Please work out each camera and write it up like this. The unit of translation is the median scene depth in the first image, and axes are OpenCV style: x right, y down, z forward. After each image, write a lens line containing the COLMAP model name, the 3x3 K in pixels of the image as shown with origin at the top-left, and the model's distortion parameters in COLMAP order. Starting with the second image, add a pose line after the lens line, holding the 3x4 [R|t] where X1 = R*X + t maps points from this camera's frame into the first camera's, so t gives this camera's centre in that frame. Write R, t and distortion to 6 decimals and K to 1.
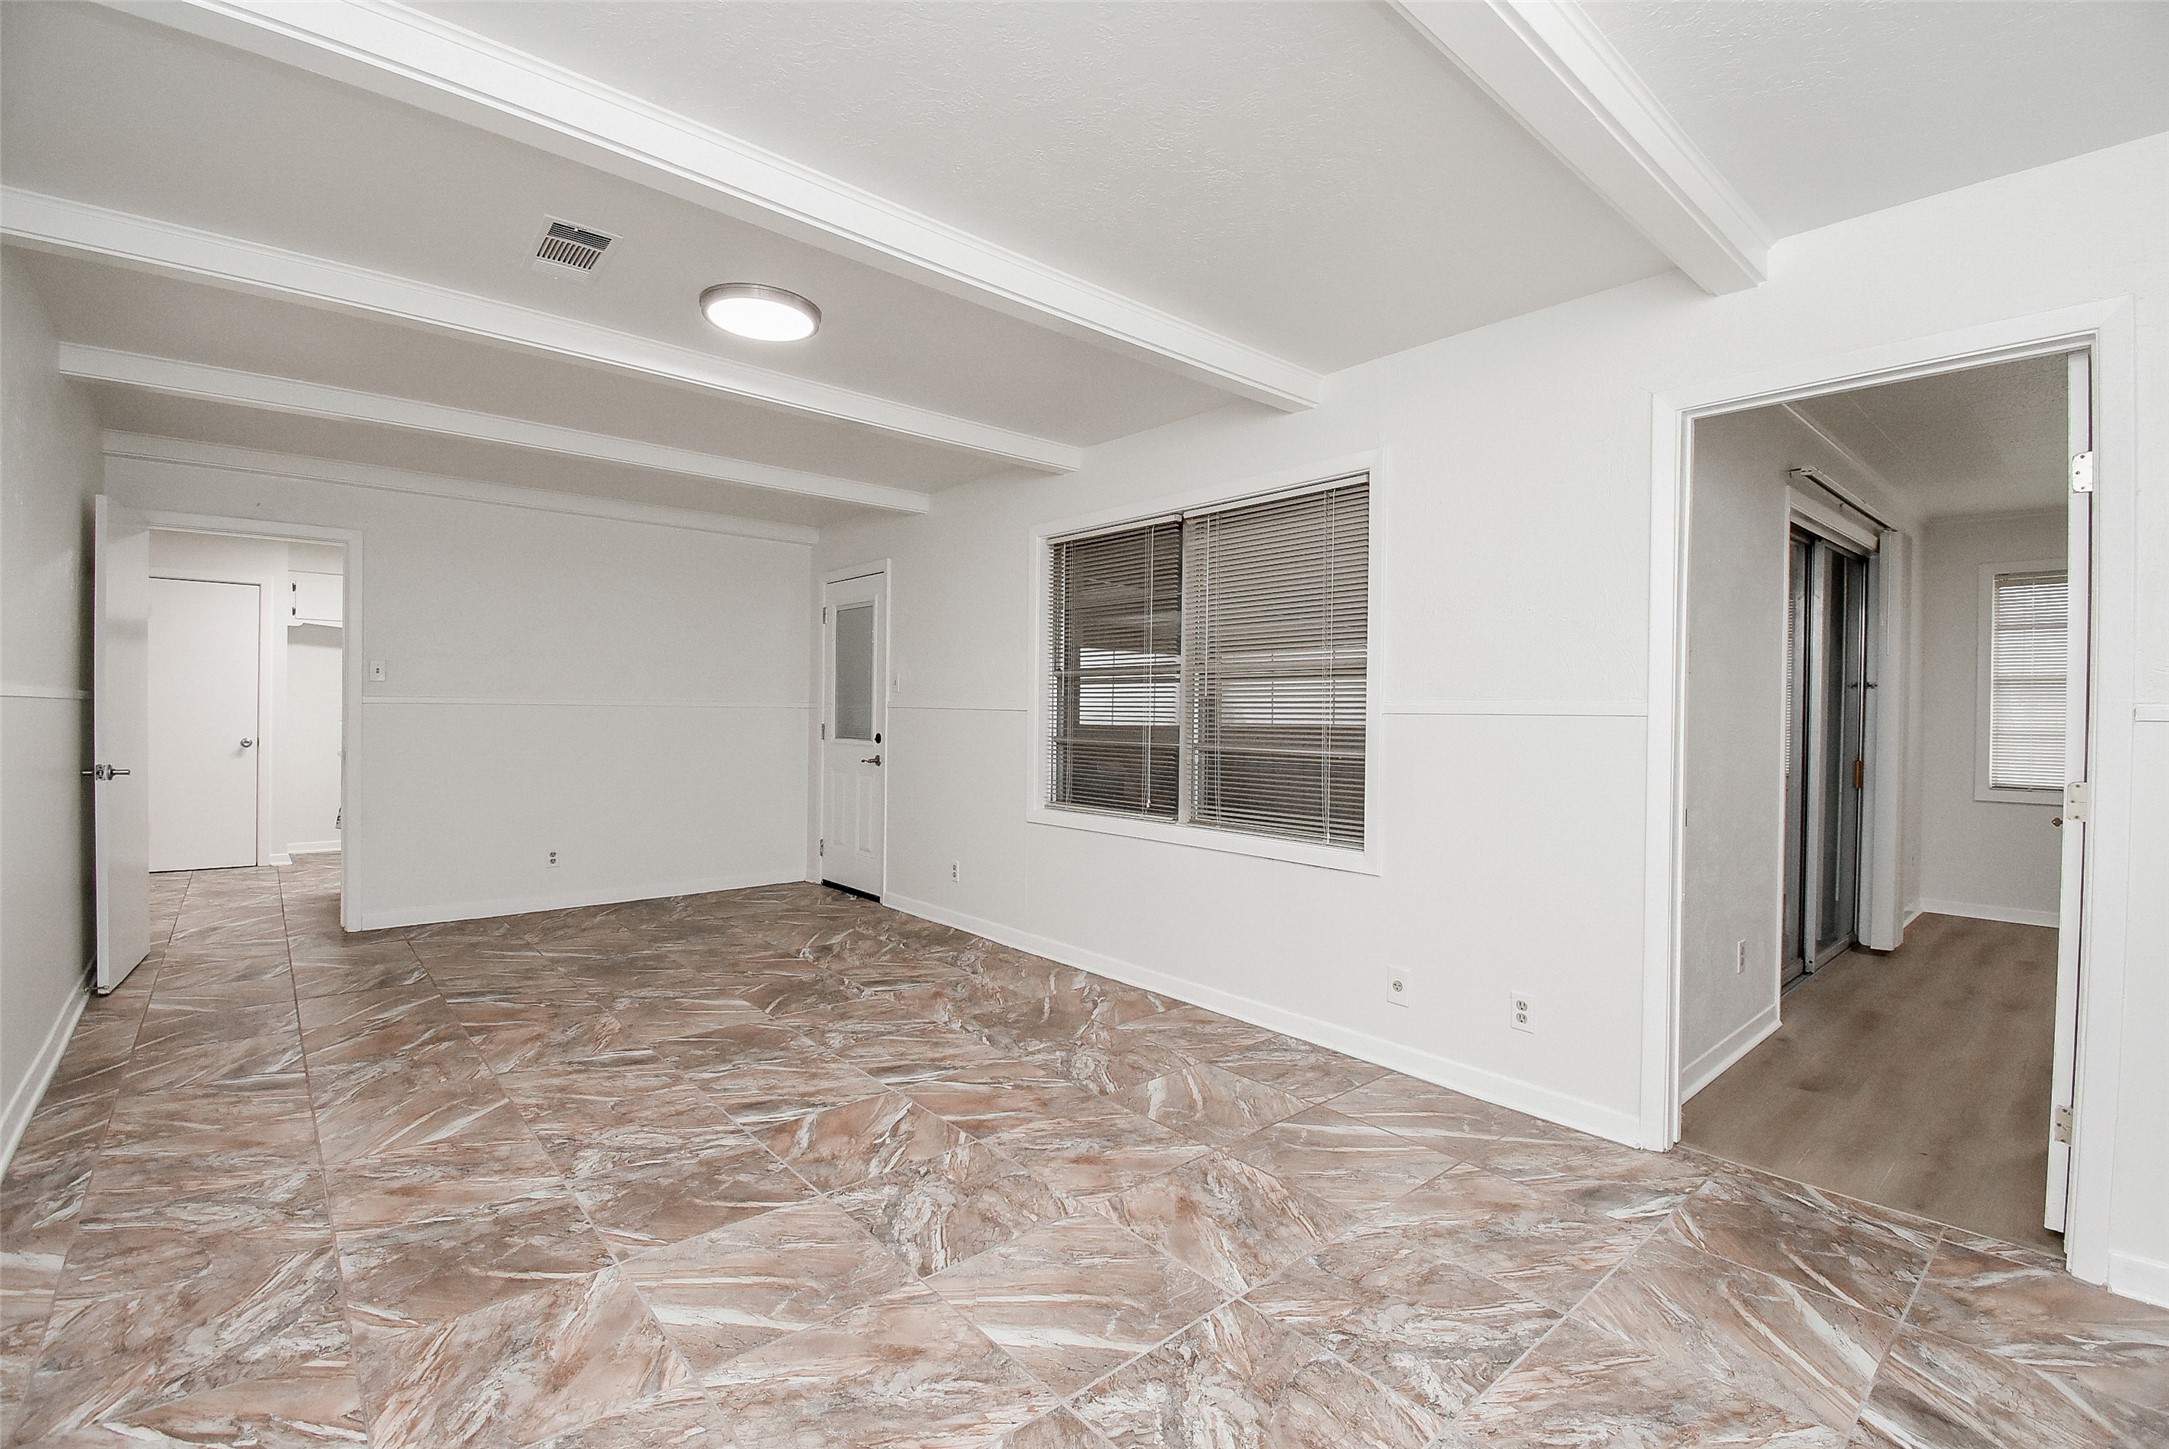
lens RADIAL K [[956.5, 0, 1089.7], [0, 956.5, 719.2], [0, 0, 1]] dist [0.020830, -0.026672]
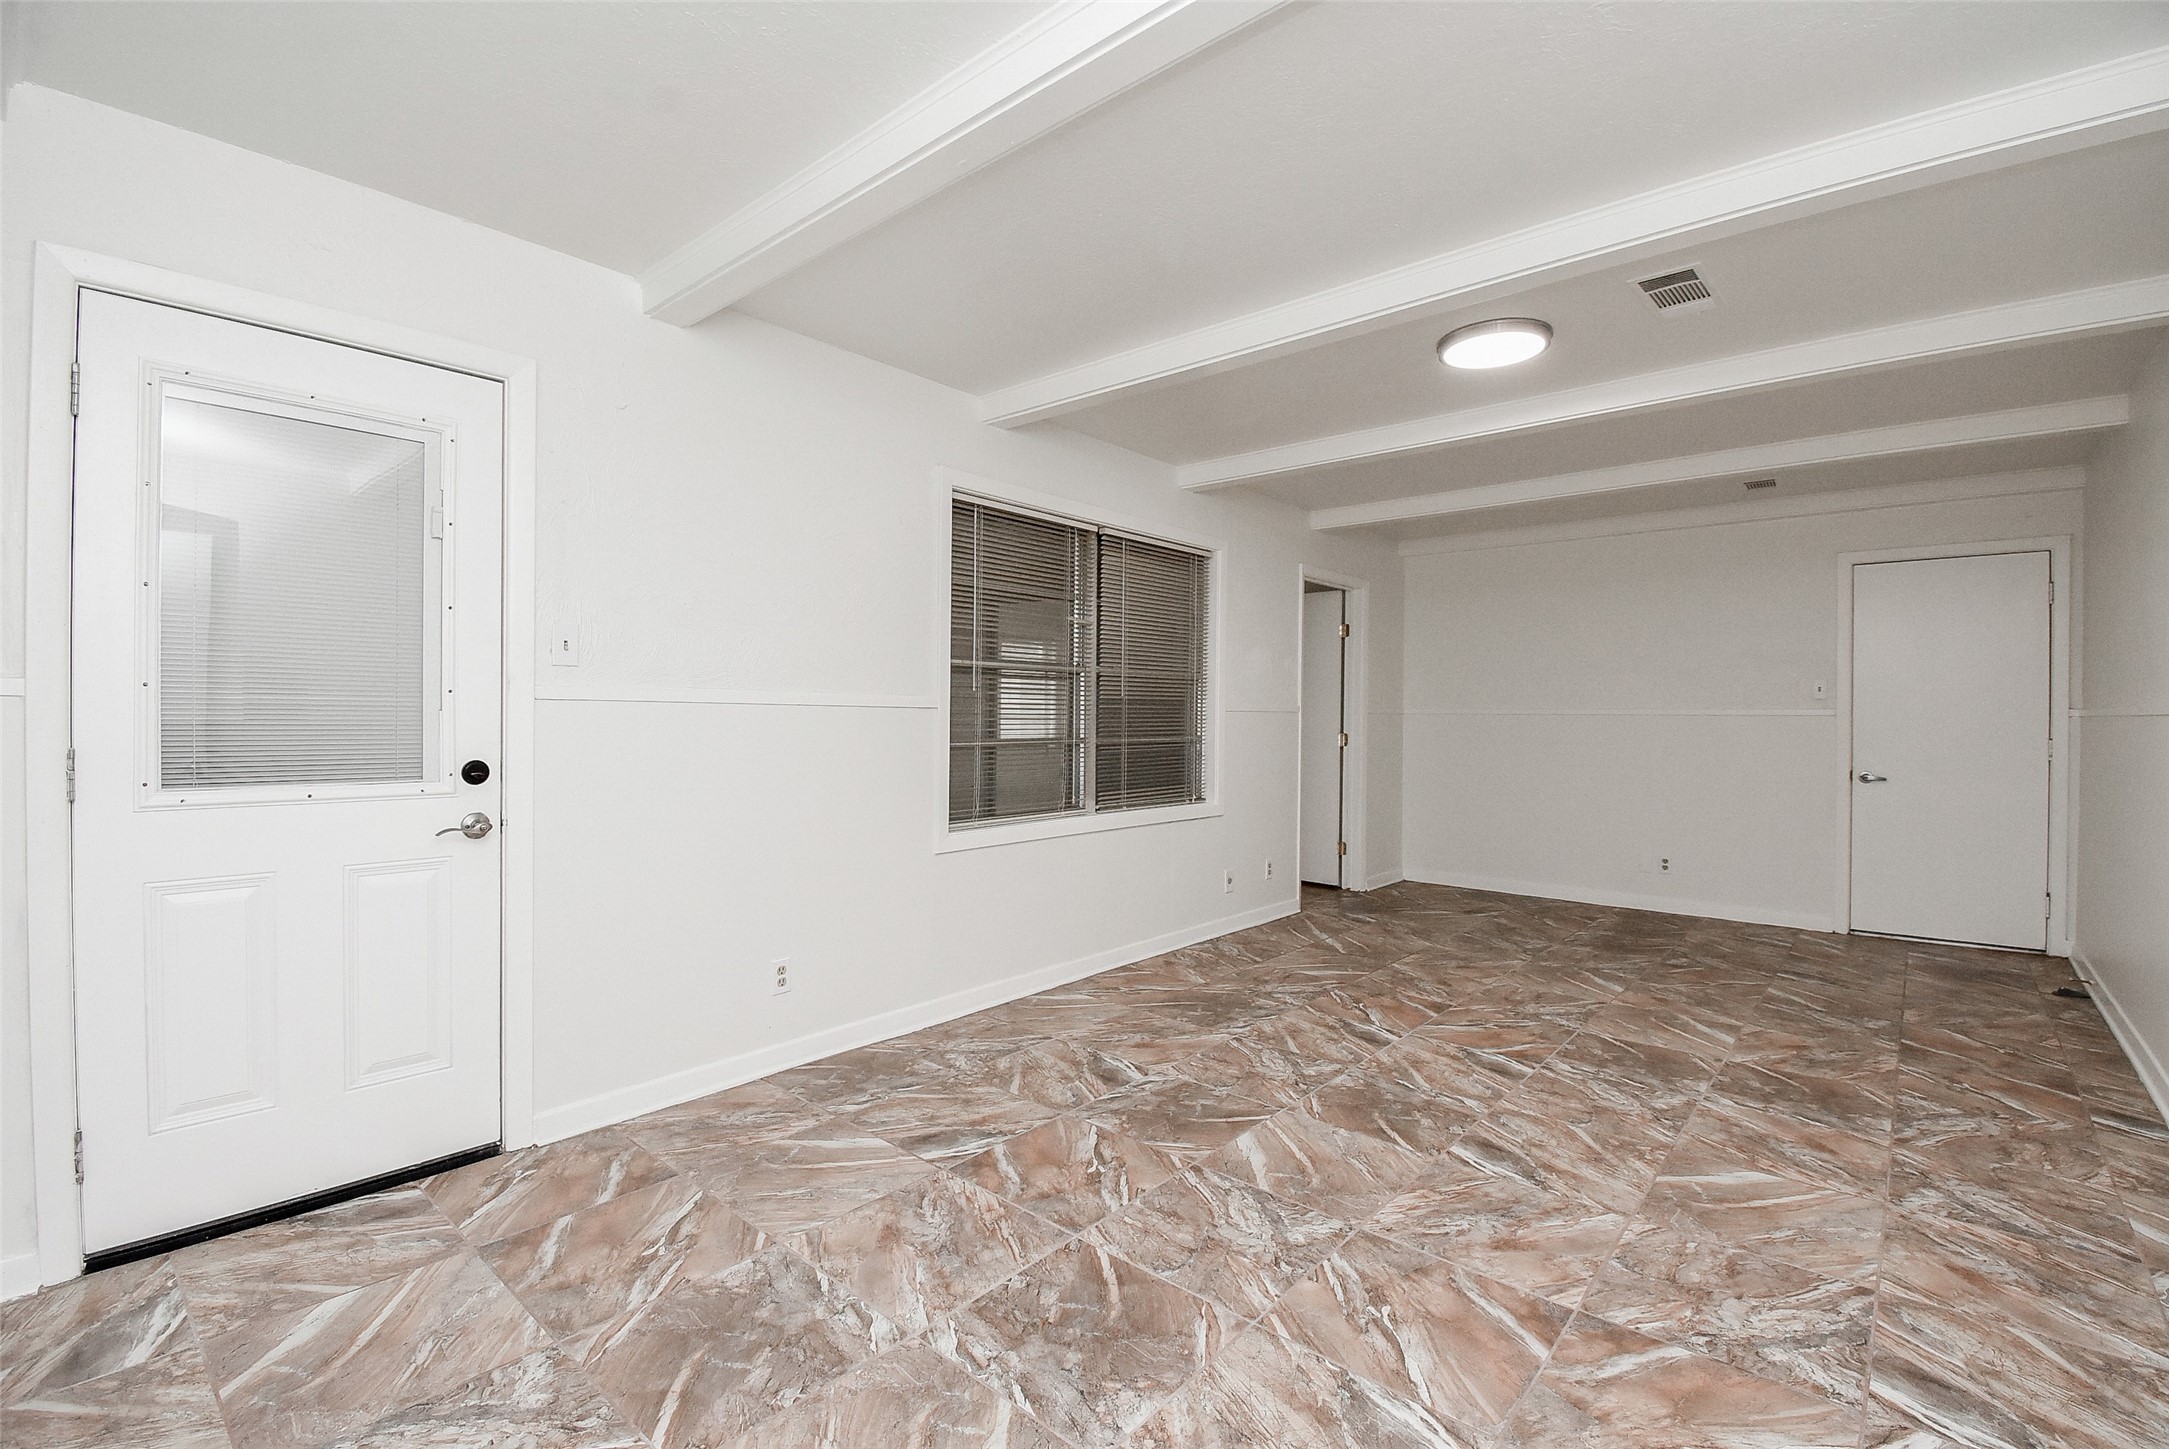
lens RADIAL K [[957.1, 0, 1086.4], [0, 957.1, 715.1], [0, 0, 1]] dist [0.014869, -0.021716]
pose [[-0.130732, -0.016489, 0.991281, -1.379116], [-0.002062, 0.999864, 0.016360, -0.027468], [-0.991416, 0.000095, -0.130748, 1.617121]]
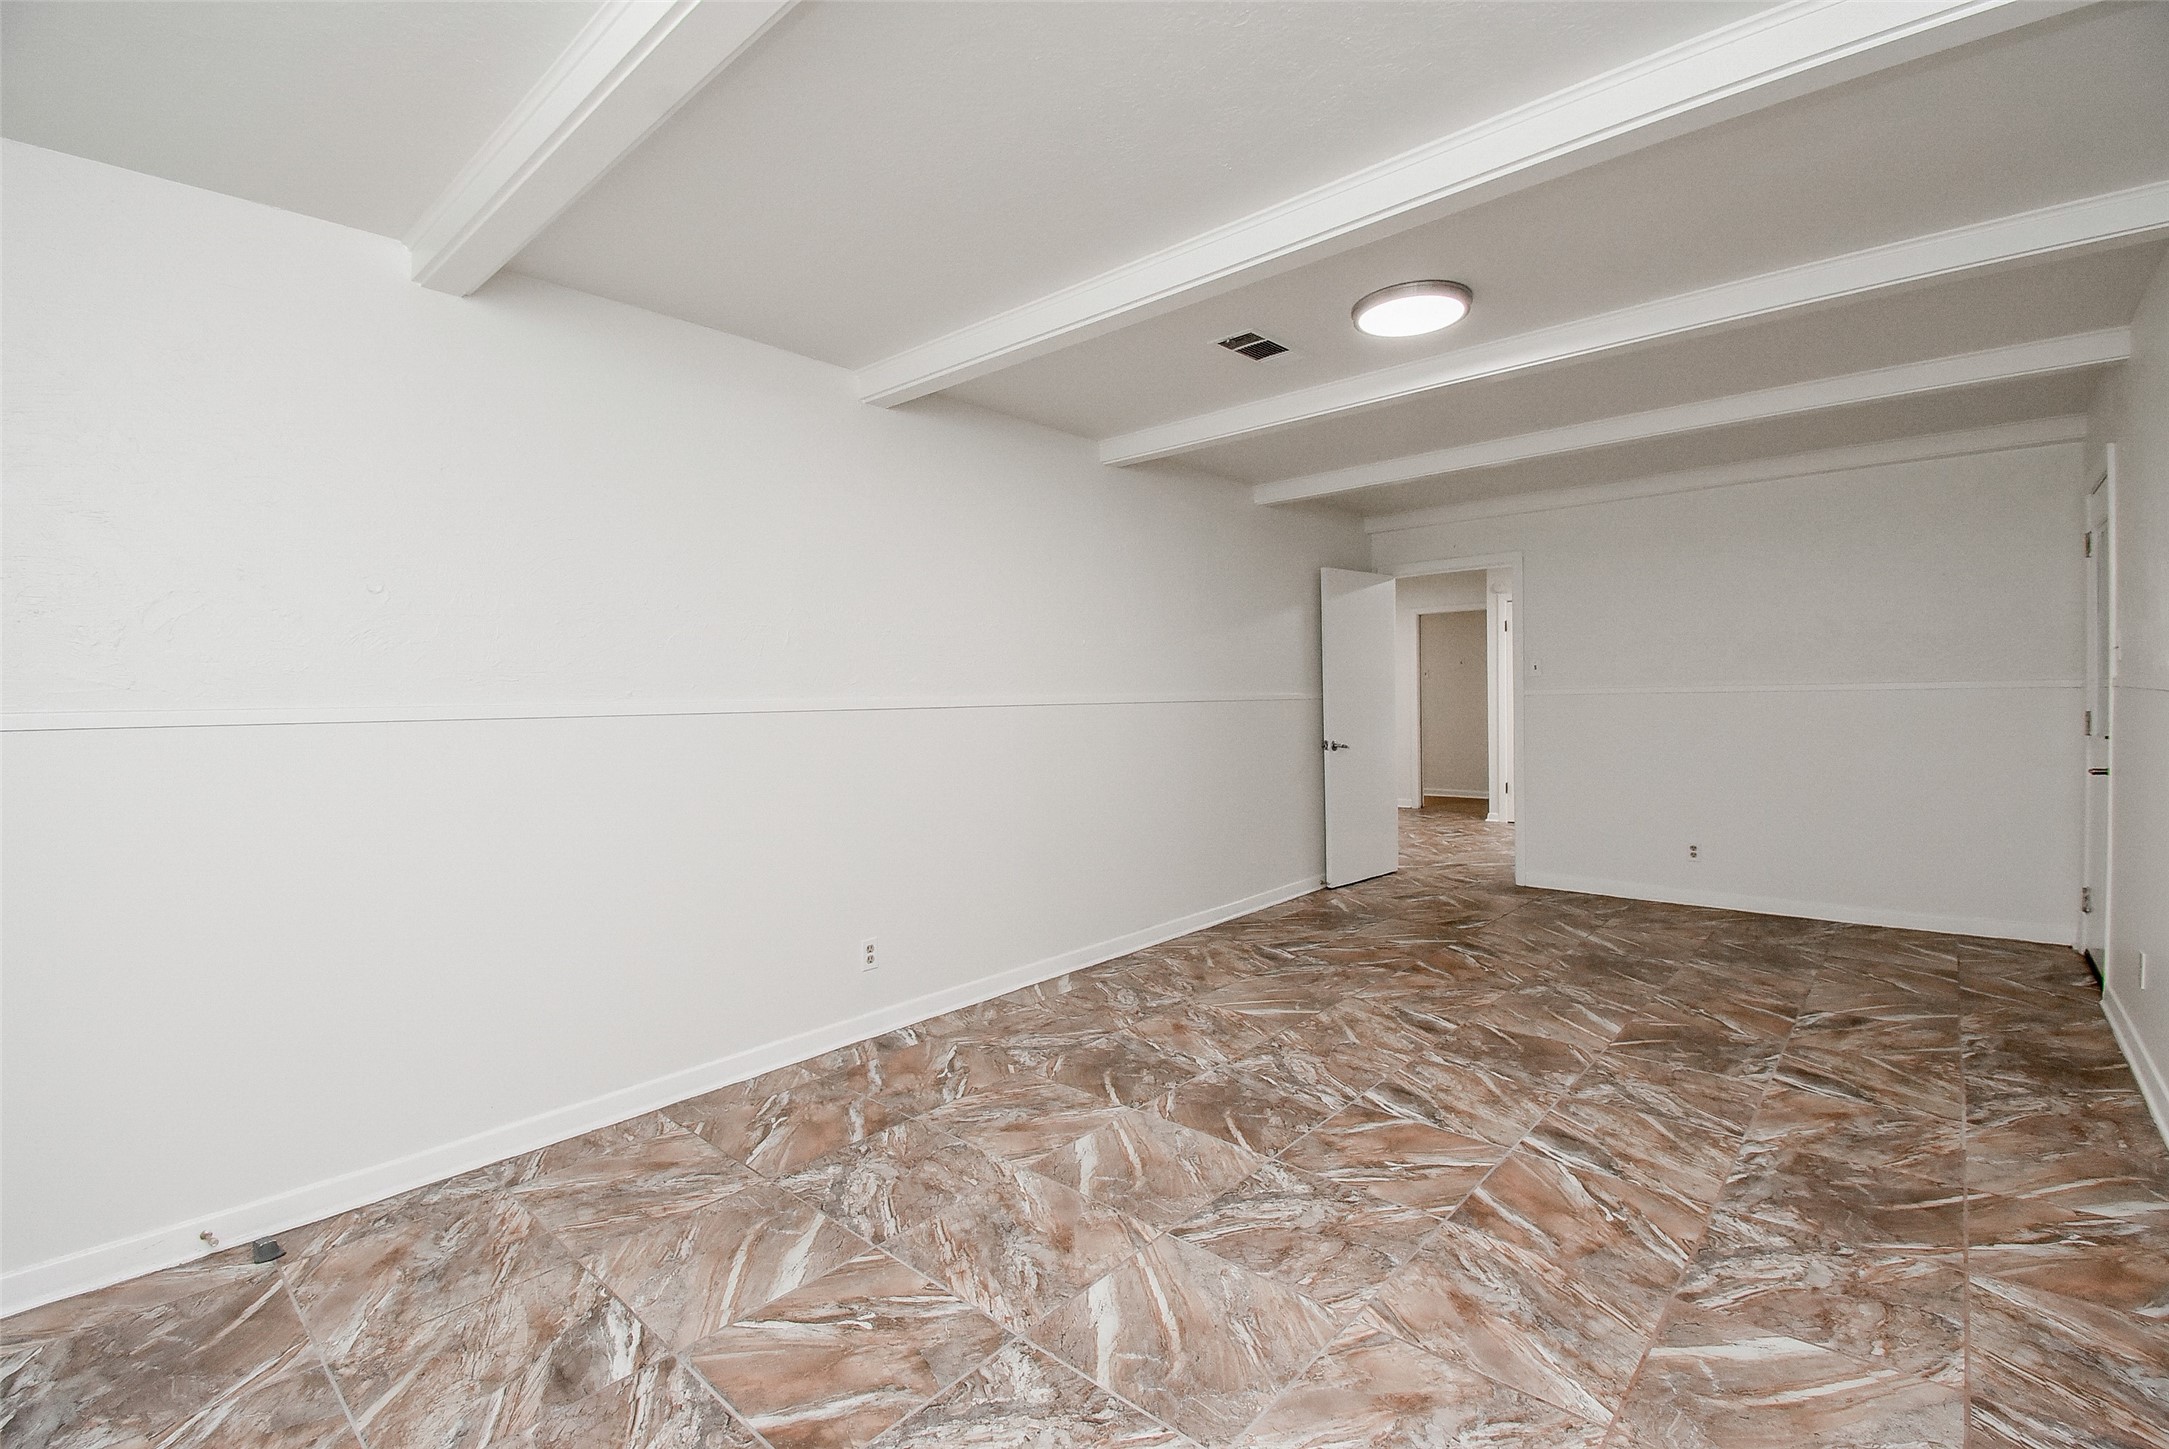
lens RADIAL K [[956.5, 0, 1089.7], [0, 956.5, 719.2], [0, 0, 1]] dist [0.020830, -0.026672]
pose [[0.122857, 0.009248, -0.992381, 0.624194], [0.011463, 0.999877, 0.010737, -0.011627], [0.992358, -0.012695, 0.122736, 0.546664]]
